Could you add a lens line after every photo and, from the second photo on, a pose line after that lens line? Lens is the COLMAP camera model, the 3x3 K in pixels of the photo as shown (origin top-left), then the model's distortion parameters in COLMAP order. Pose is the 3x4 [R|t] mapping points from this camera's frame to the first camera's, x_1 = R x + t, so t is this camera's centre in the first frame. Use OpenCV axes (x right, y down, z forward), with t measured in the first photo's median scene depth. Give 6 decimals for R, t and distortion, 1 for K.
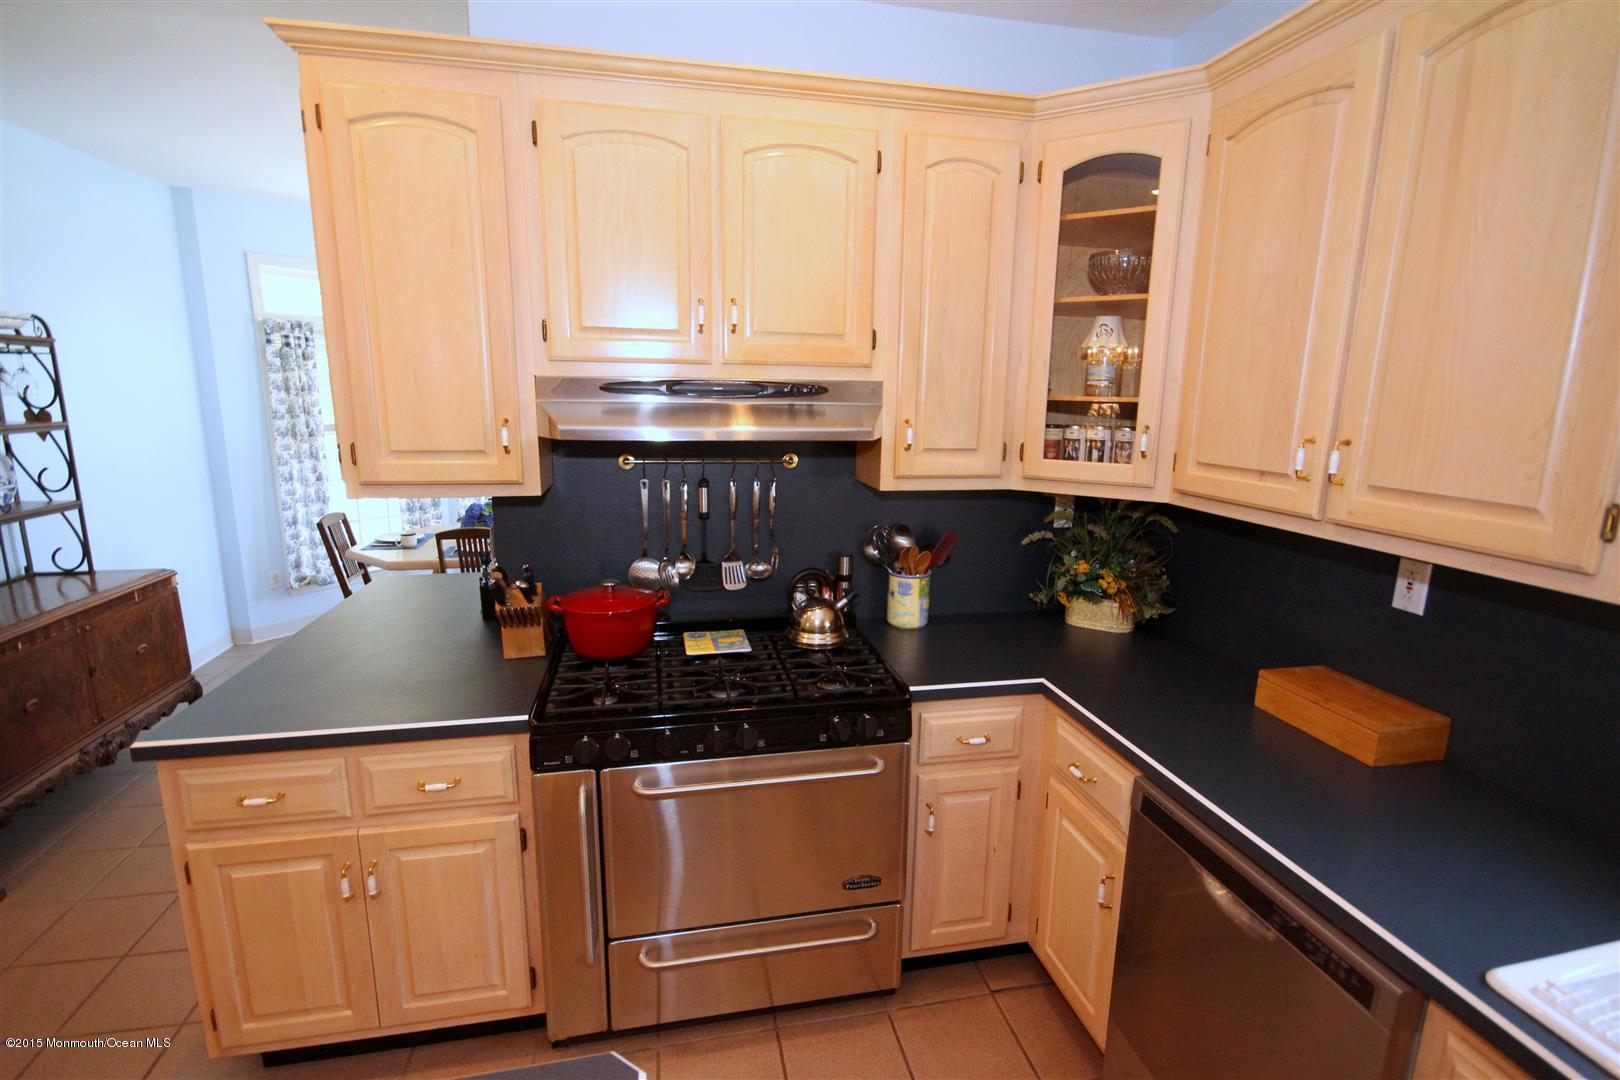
lens RADIAL K [[762.6, 0, 839.8], [0, 762.6, 539.4], [0, 0, 1]] dist [0.001366, 0.000337]
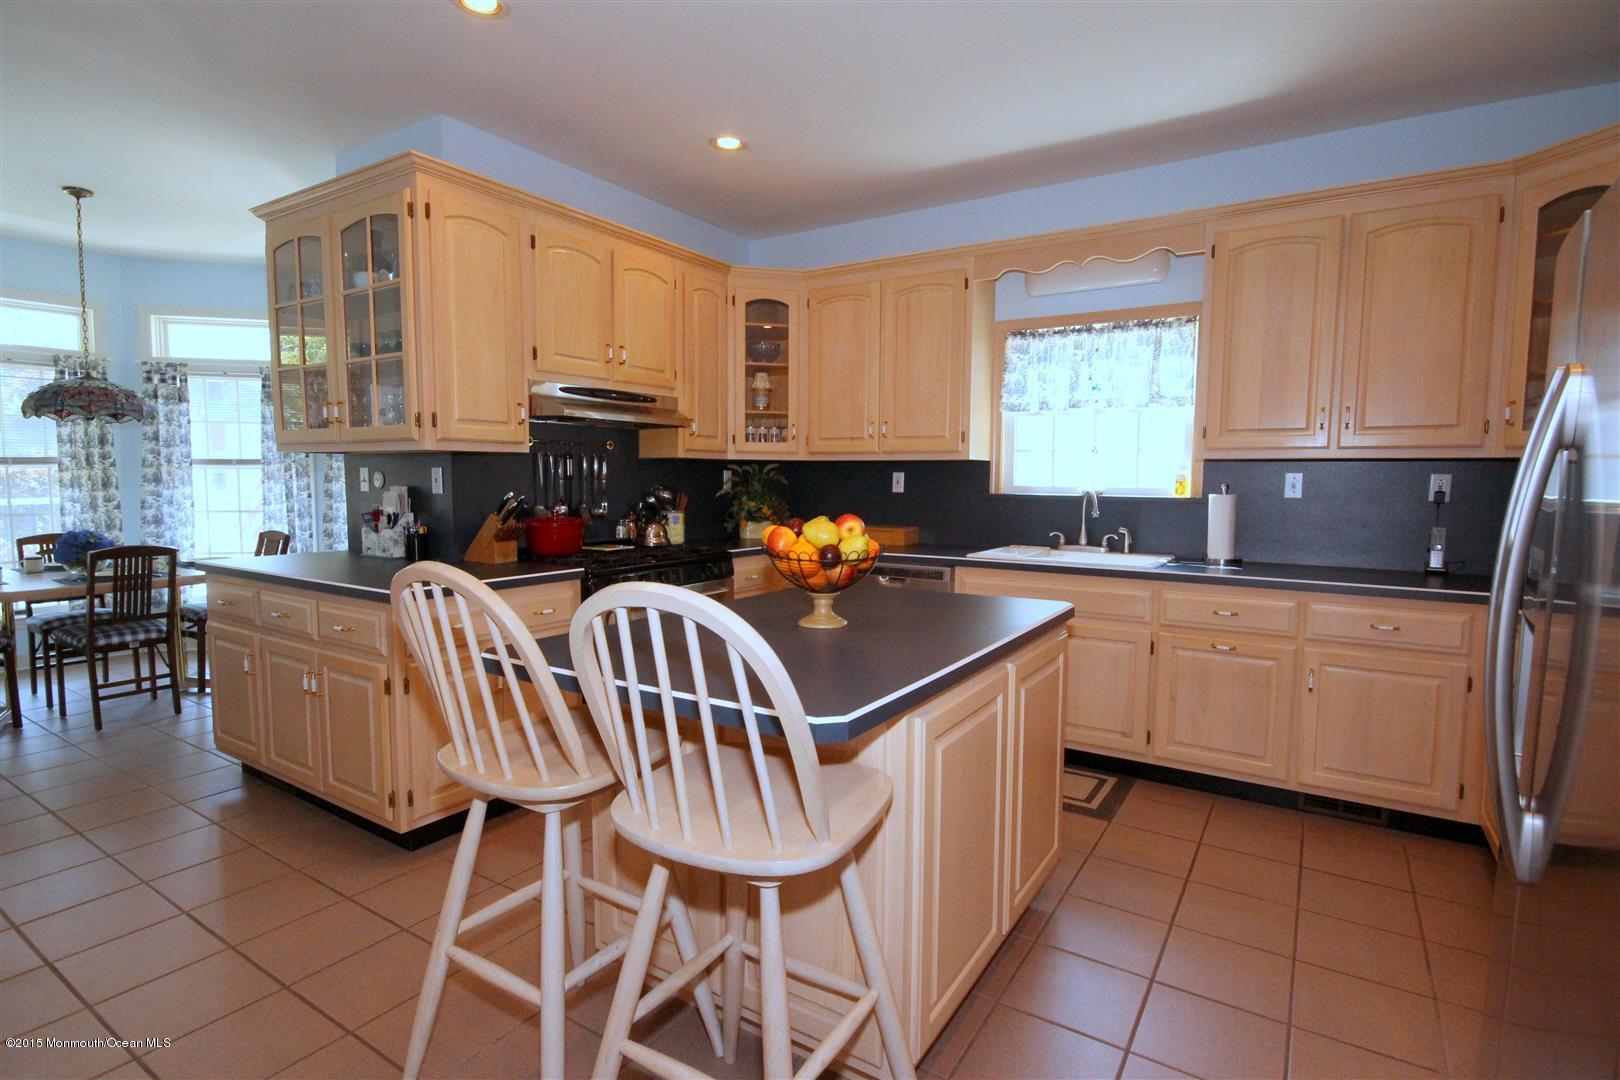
lens RADIAL K [[762.6, 0, 839.8], [0, 762.6, 539.4], [0, 0, 1]] dist [0.001366, 0.000337]
pose [[0.699128, -0.073767, 0.711181, -1.039844], [0.146484, 0.988343, -0.041486, 0.275252], [-0.699831, 0.133181, 0.701783, -0.546502]]
